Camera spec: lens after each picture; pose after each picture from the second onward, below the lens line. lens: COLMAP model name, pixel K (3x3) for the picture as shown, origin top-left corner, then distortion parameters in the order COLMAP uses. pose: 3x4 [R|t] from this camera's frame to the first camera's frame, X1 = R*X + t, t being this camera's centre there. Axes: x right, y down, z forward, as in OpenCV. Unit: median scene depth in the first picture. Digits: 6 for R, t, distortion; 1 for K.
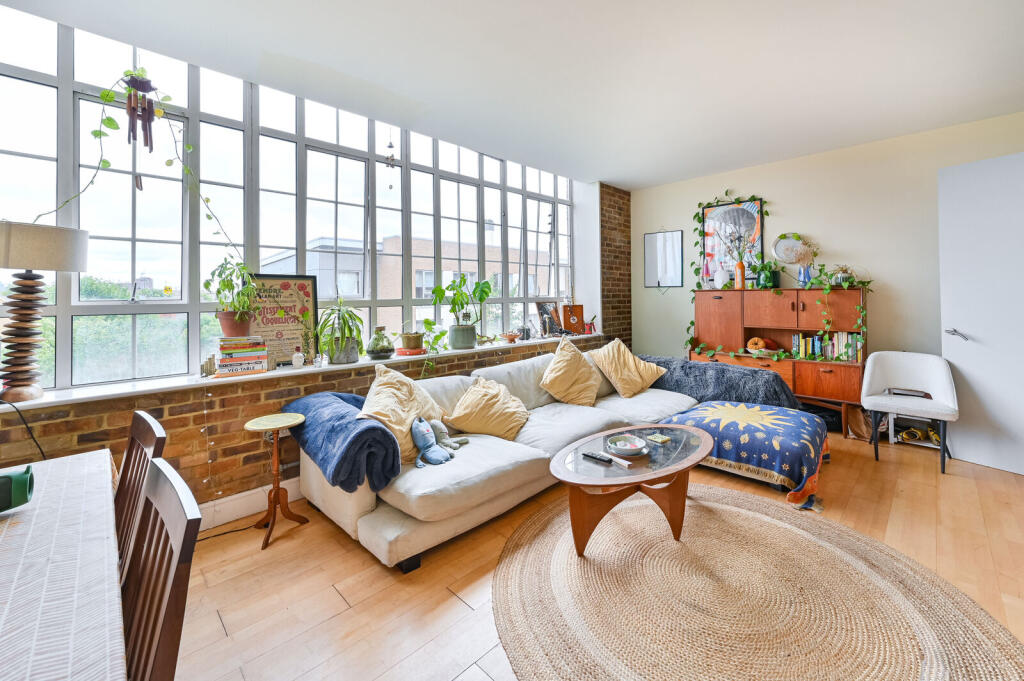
lens RADIAL K [[405.4, 0, 542.1], [0, 405.4, 292.9], [0, 0, 1]] dist [-0.005903, -0.000416]
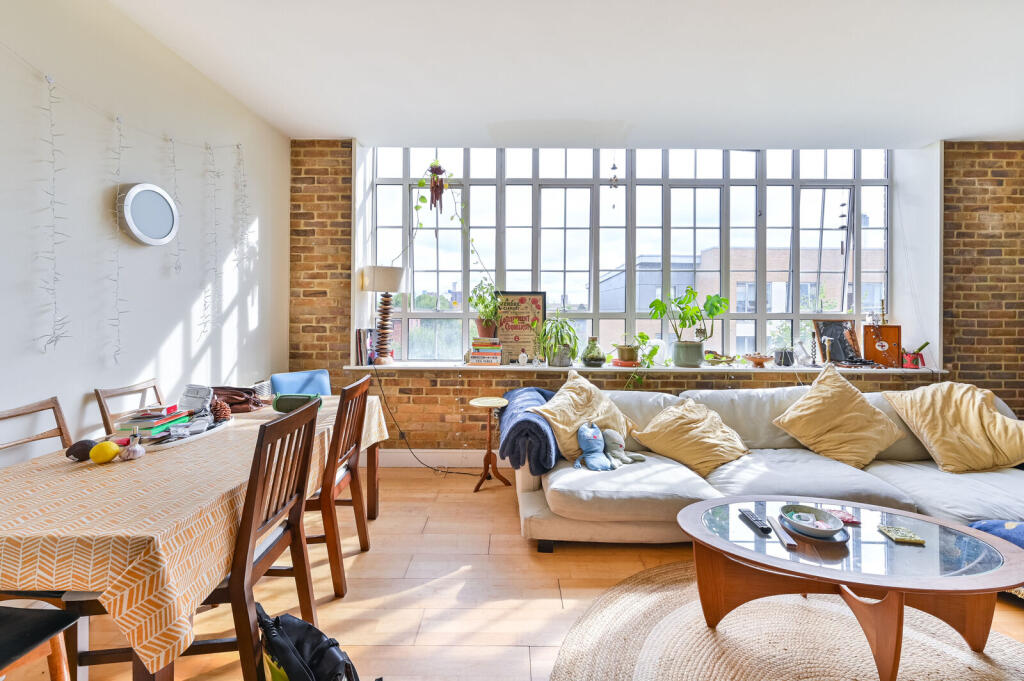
lens RADIAL K [[405.4, 0, 524.8], [0, 405.4, 311.1], [0, 0, 1]] dist [-0.005903, -0.000416]
pose [[0.704147, 0.015552, -0.709884, 0.277111], [-0.007270, 0.999866, 0.014694, -0.002012], [0.710017, -0.005186, 0.704165, 0.107425]]
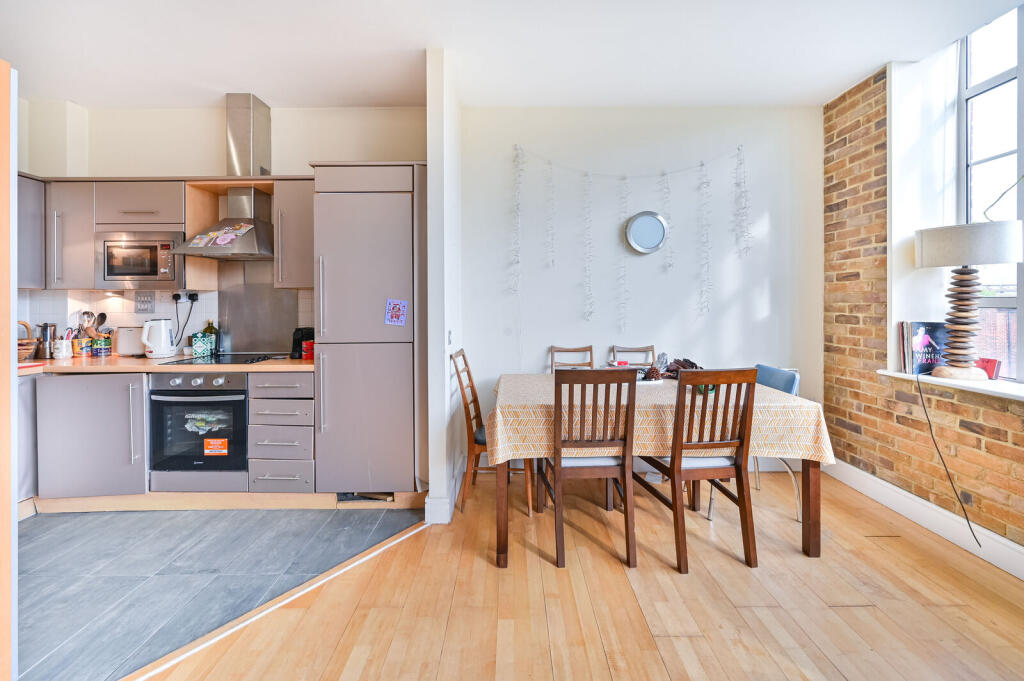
lens RADIAL K [[405.4, 0, 502.1], [0, 405.4, 304.4], [0, 0, 1]] dist [-0.005903, -0.000416]
pose [[-0.736387, 0.016455, -0.676360, 0.286324], [0.016250, 0.999846, 0.006633, 0.014687], [0.676365, -0.006106, -0.736541, 0.611337]]
